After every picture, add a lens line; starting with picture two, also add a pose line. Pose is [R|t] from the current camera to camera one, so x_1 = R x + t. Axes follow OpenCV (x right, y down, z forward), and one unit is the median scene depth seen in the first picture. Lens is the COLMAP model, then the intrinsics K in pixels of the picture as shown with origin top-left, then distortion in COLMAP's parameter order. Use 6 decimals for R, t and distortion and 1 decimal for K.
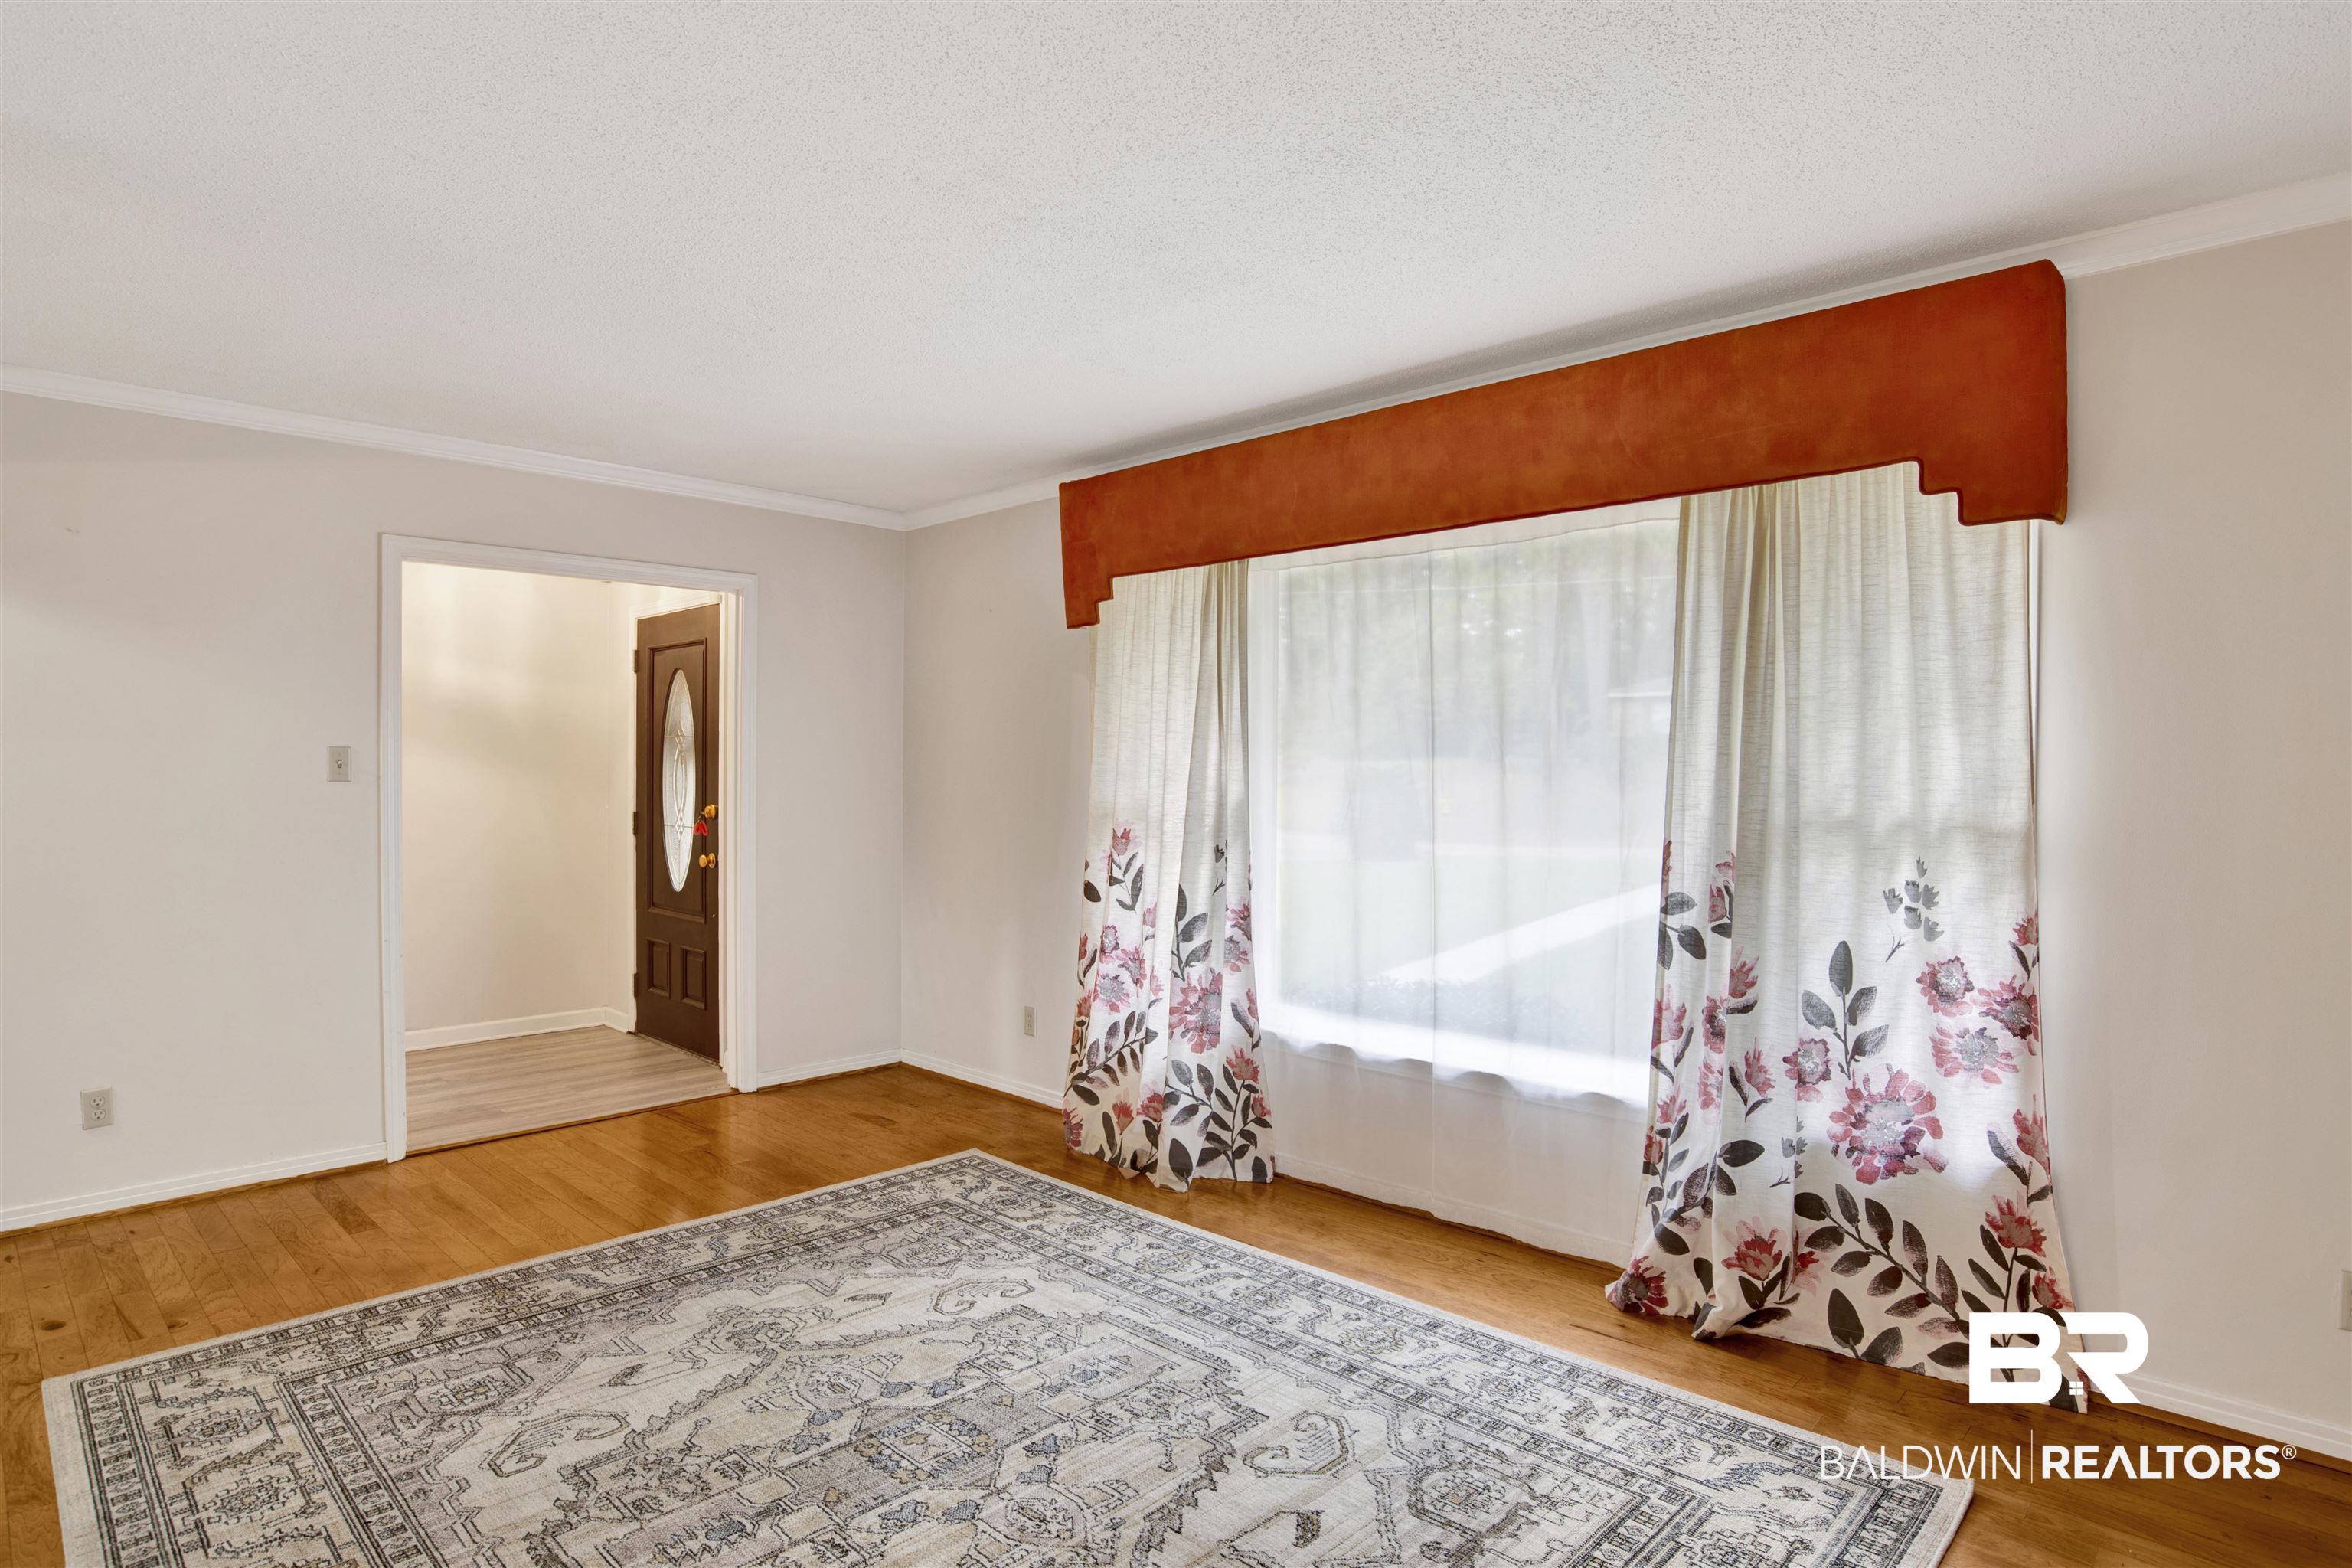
lens RADIAL K [[1247.3, 0, 1219.0], [0, 1247.3, 836.6], [0, 0, 1]] dist [-0.065883, 0.020879]
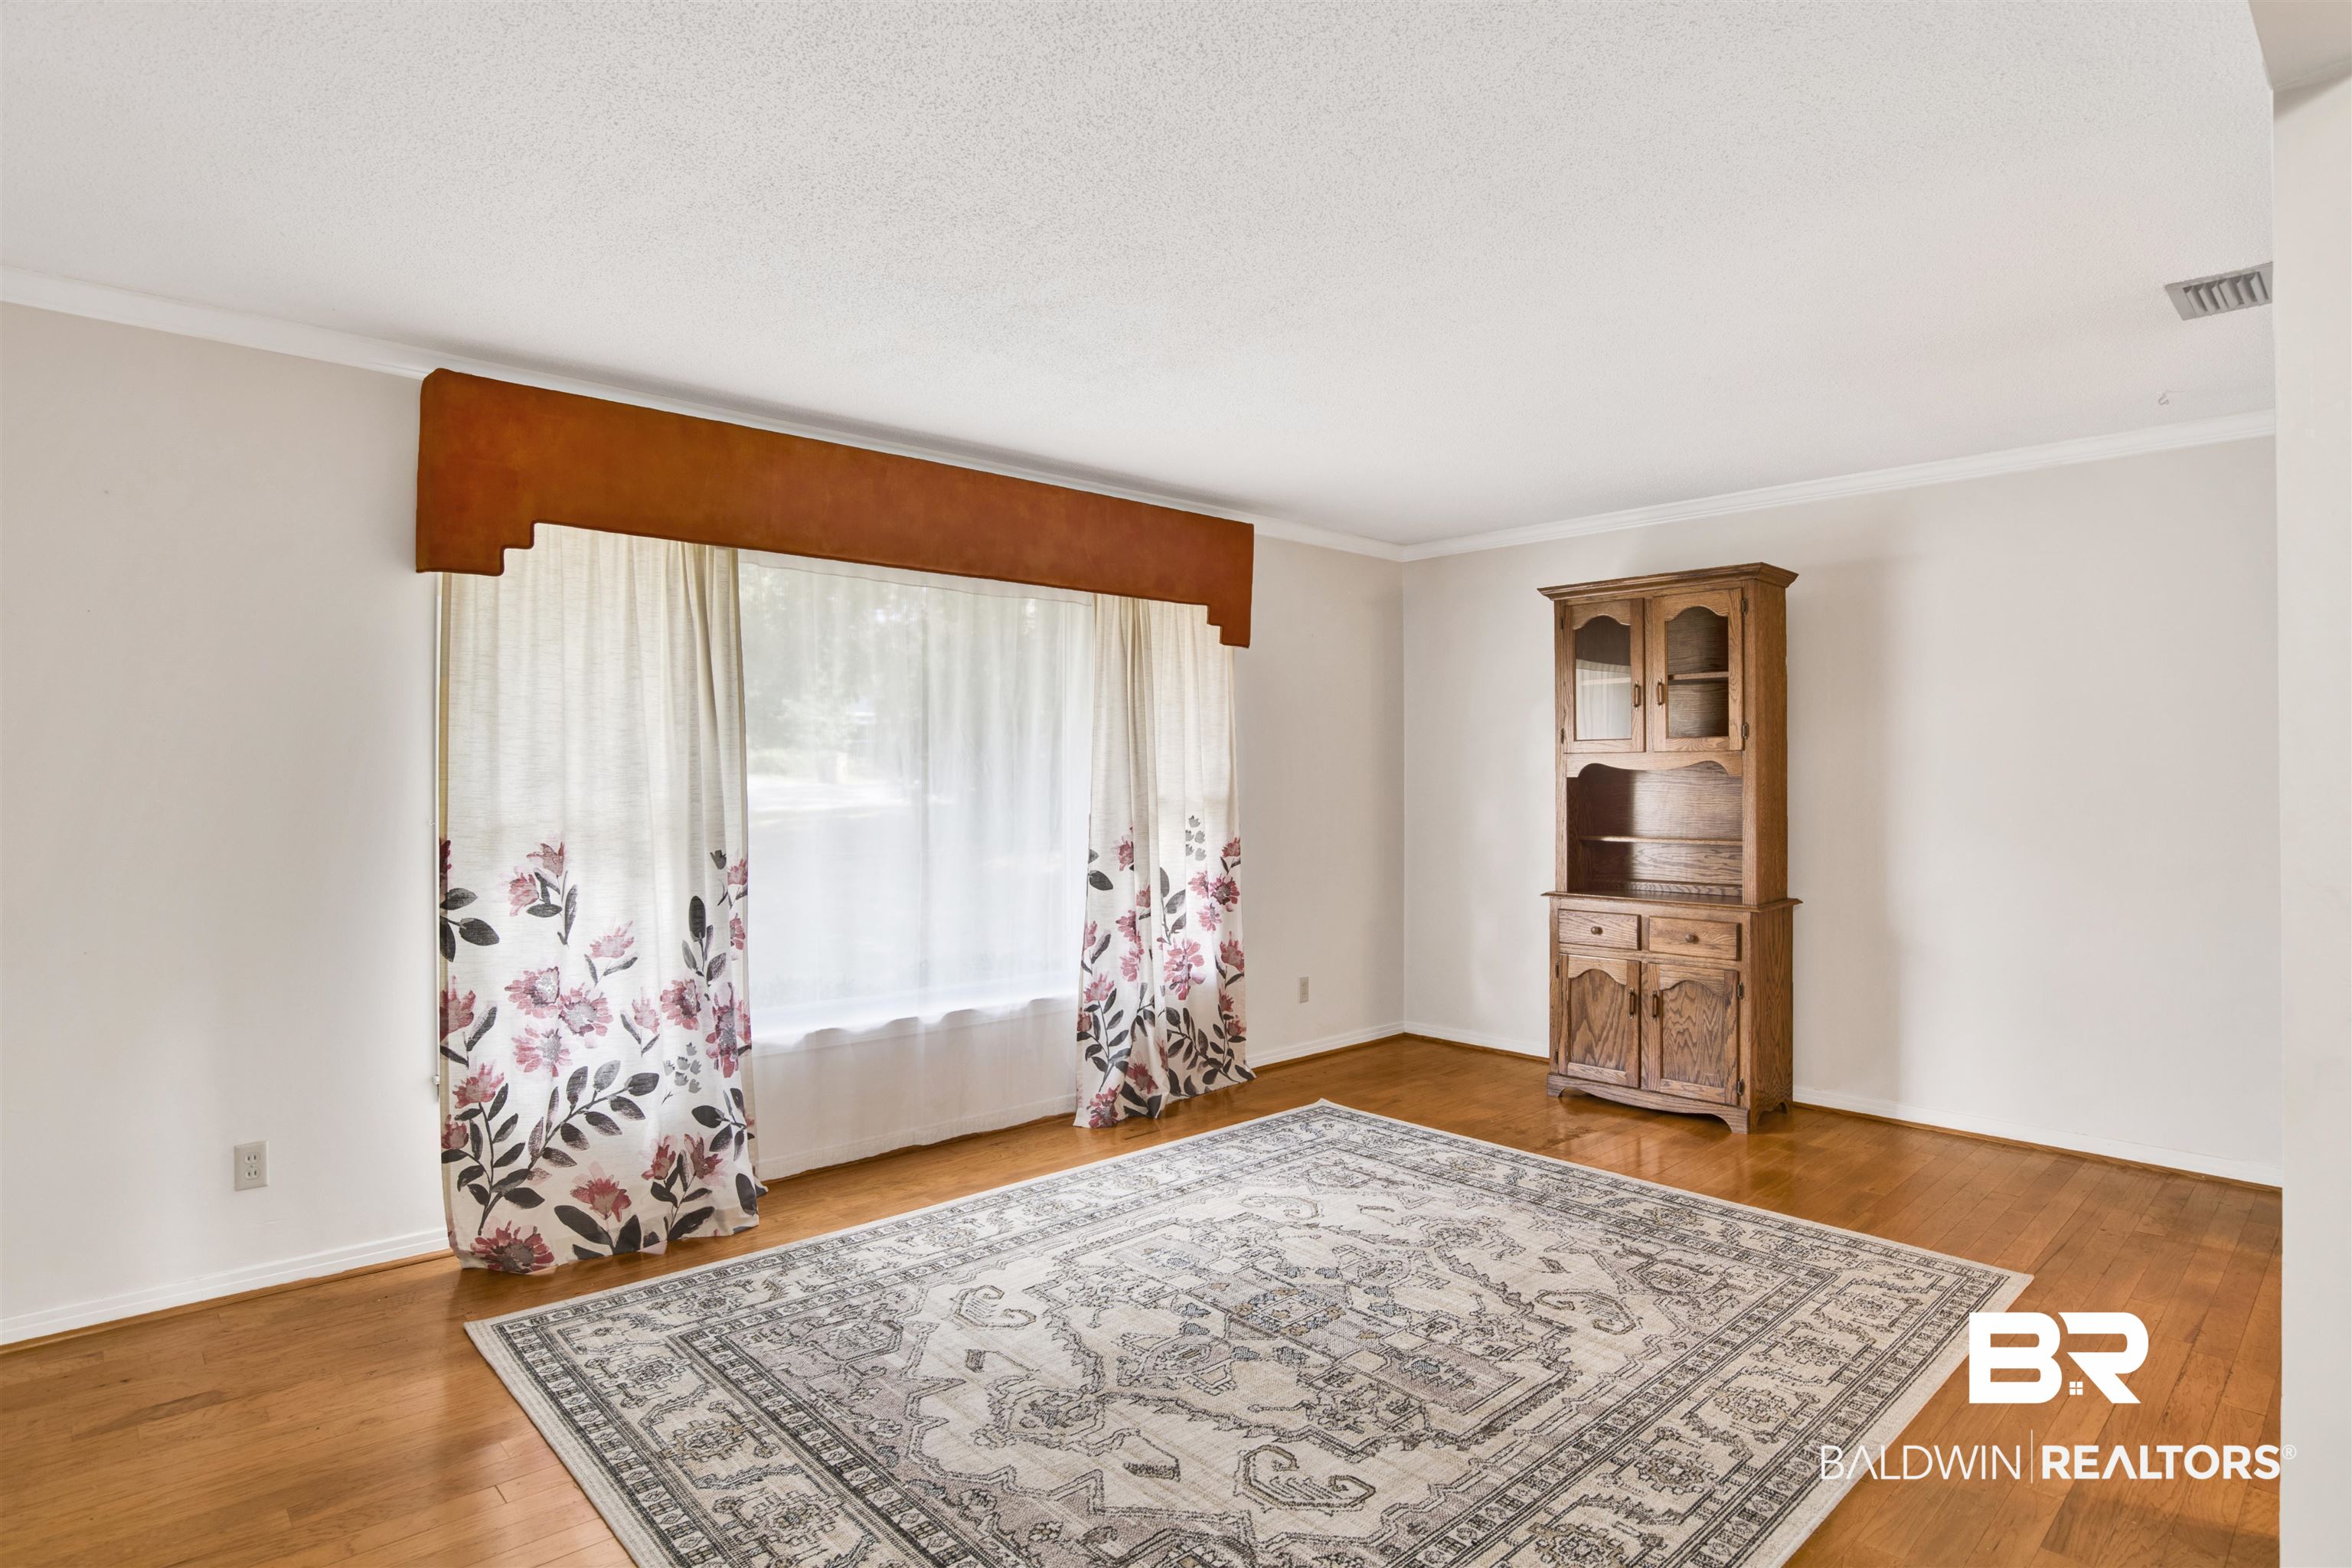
lens RADIAL K [[1247.3, 0, 1175.1], [0, 1247.3, 785.5], [0, 0, 1]] dist [-0.065883, 0.020879]
pose [[0.070740, -0.008028, 0.997463, -1.238426], [0.050542, 0.998712, 0.004454, -0.037611], [-0.996214, 0.050099, 0.071054, 0.831682]]
